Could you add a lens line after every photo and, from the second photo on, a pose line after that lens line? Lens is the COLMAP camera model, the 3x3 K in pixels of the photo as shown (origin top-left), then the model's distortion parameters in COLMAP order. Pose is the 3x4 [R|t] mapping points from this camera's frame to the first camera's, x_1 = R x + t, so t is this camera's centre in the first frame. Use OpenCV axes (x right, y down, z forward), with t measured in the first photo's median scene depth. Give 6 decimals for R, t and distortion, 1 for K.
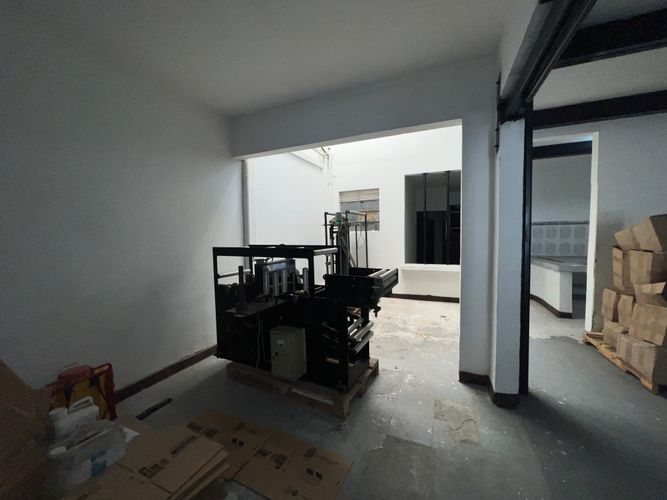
lens RADIAL K [[268.9, 0, 337.7], [0, 268.9, 247.4], [0, 0, 1]] dist [-0.002535, -0.000336]
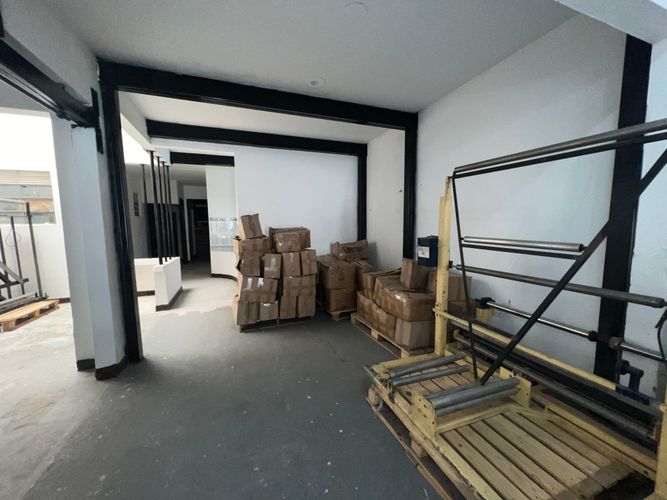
lens RADIAL K [[268.9, 0, 332.1], [0, 268.9, 247.8], [0, 0, 1]] dist [-0.002535, -0.000336]
pose [[0.727708, -0.059112, 0.683335, 0.363309], [0.039926, 0.998241, 0.043834, 0.017110], [-0.684724, -0.004615, 0.728788, -0.308205]]
